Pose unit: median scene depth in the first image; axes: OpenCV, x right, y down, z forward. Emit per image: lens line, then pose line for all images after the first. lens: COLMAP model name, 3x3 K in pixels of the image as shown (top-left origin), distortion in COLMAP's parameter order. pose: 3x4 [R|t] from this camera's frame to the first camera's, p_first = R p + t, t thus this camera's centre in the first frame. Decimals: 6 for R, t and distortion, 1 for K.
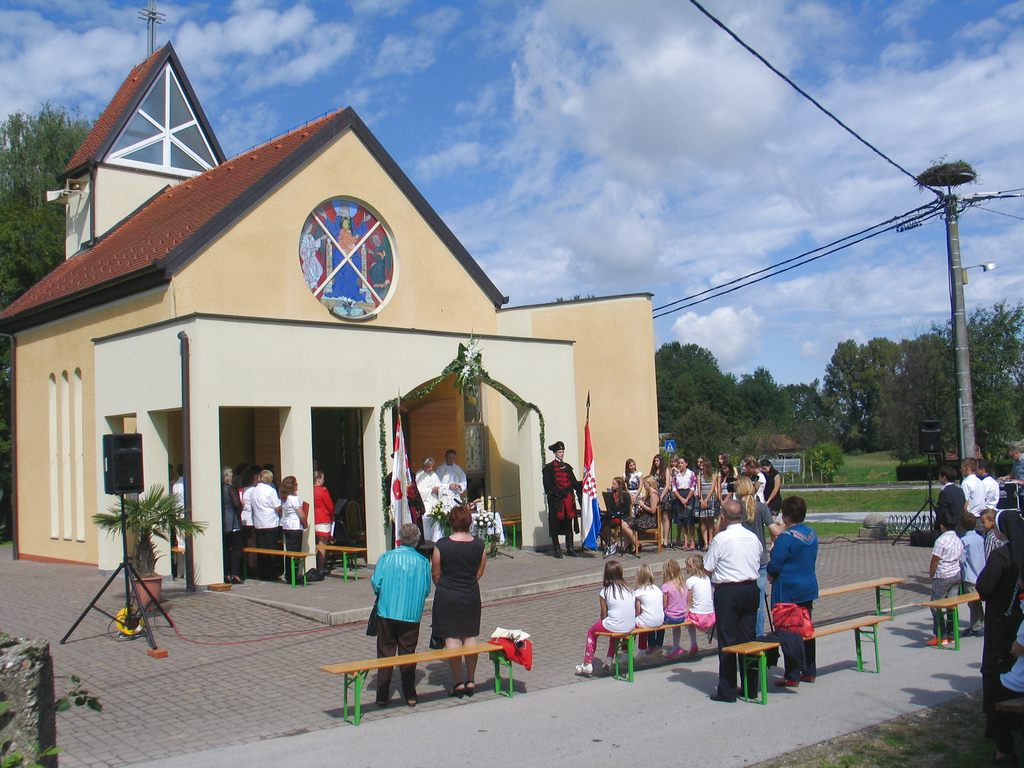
lens RADIAL K [[1073.7, 0, 512.0], [0, 1073.7, 384.0], [0, 0, 1]] dist [-0.167061, 0.009721]
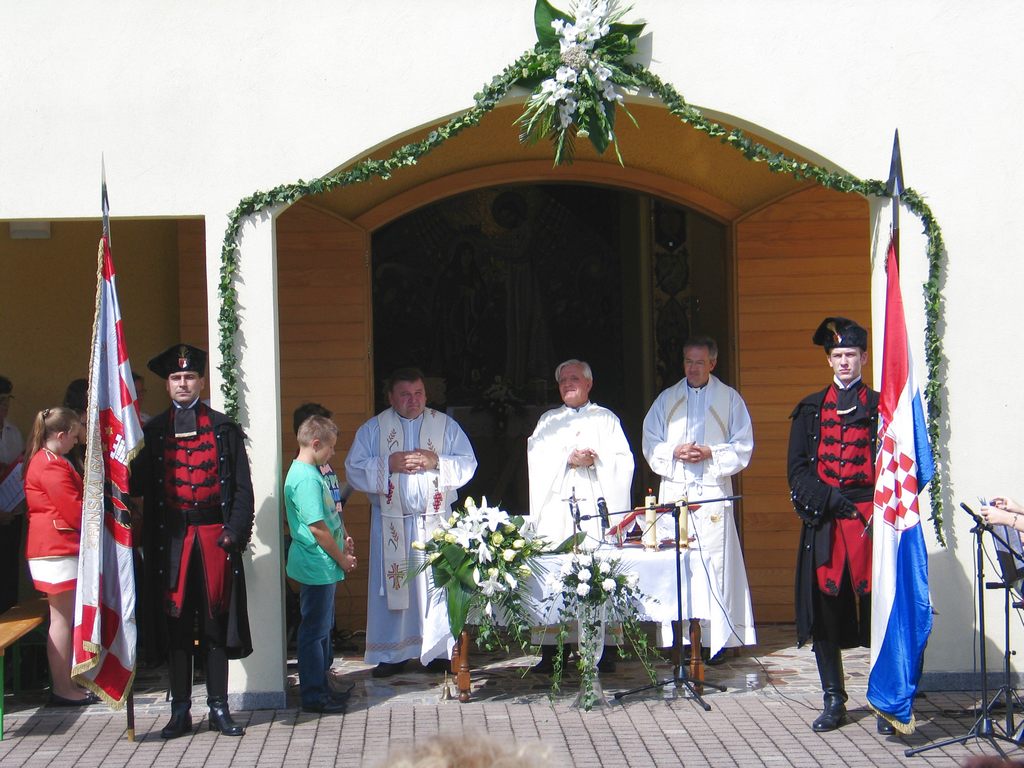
lens RADIAL K [[2472.8, 0, 512.0], [0, 2472.8, 384.0], [0, 0, 1]] dist [0.144166, 0.792279]
pose [[0.730256, 0.023035, -0.682785, 0.382887], [0.046422, 0.995448, 0.083233, 0.011342], [0.681595, -0.092478, 0.725863, 0.416106]]
